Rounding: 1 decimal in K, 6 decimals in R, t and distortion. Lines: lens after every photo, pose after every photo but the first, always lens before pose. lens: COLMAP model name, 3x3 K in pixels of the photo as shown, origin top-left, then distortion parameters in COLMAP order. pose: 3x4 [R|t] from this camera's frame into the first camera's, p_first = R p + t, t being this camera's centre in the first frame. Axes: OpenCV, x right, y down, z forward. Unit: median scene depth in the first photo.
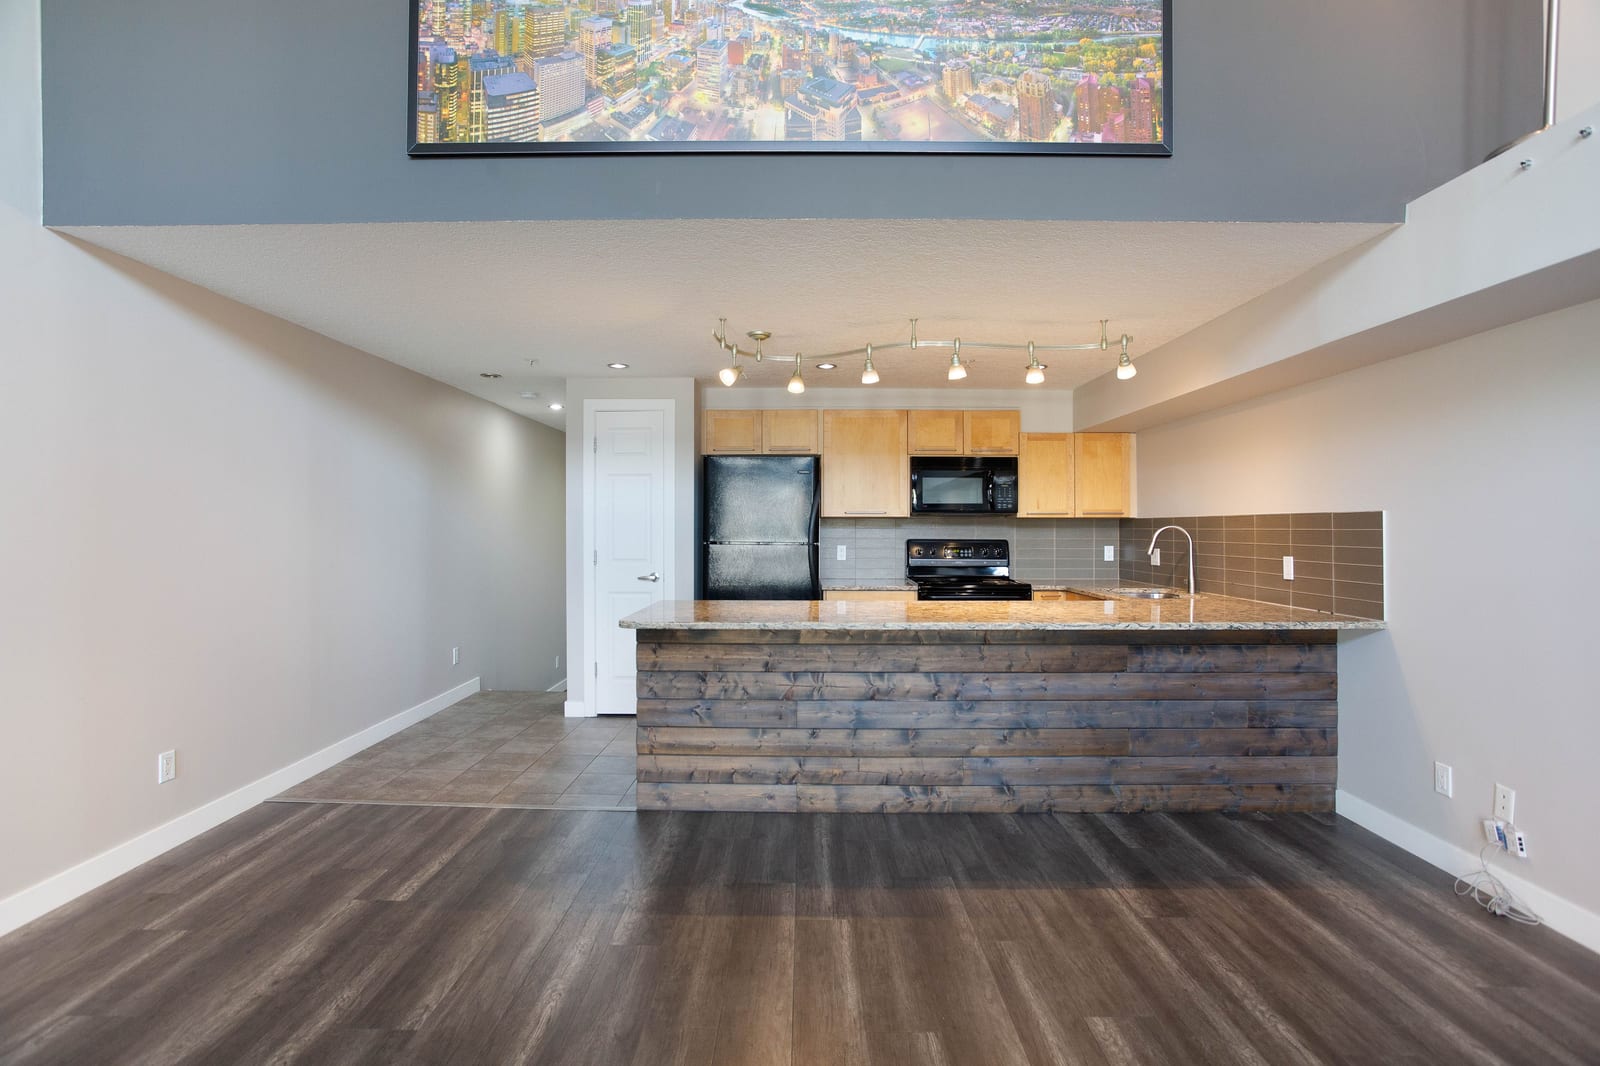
lens RADIAL K [[768.2, 0, 792.0], [0, 768.2, 520.7], [0, 0, 1]] dist [-0.041289, 0.017941]
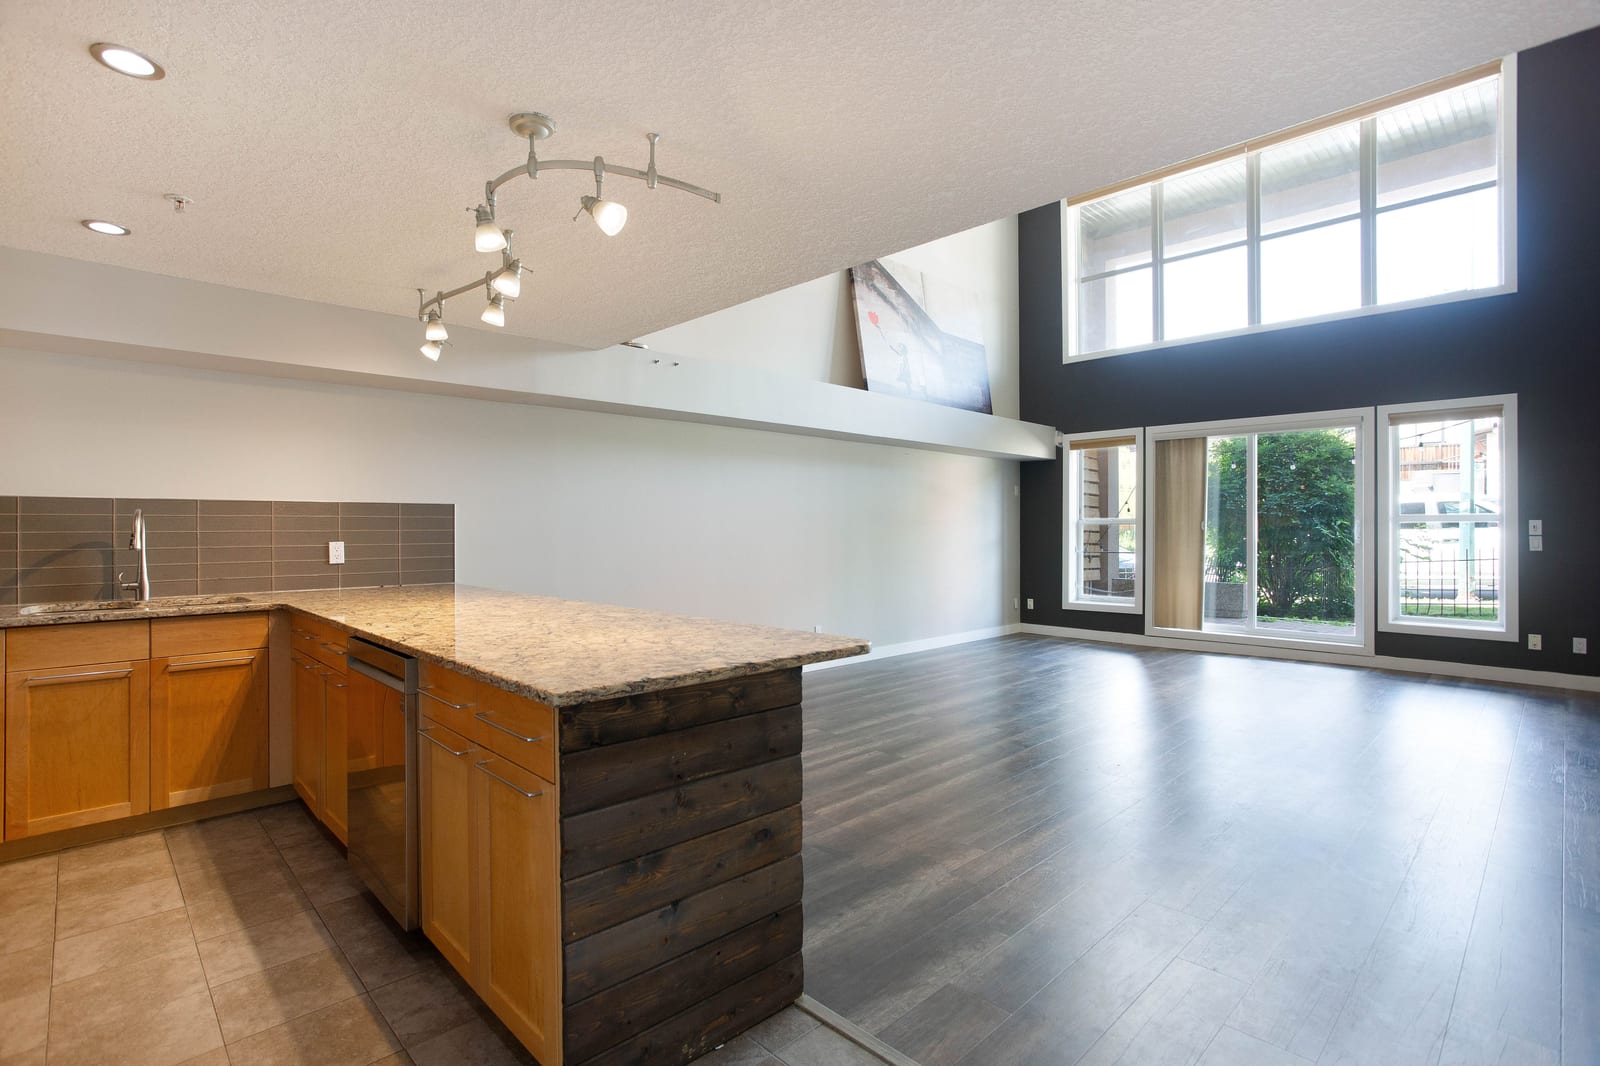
lens RADIAL K [[768.2, 0, 796.5], [0, 768.2, 525.2], [0, 0, 1]] dist [-0.041289, 0.017941]
pose [[-0.710166, 0.002734, 0.704029, -0.603005], [-0.003995, 0.999961, -0.007913, 0.031544], [-0.704023, -0.008432, -0.710127, 1.421091]]
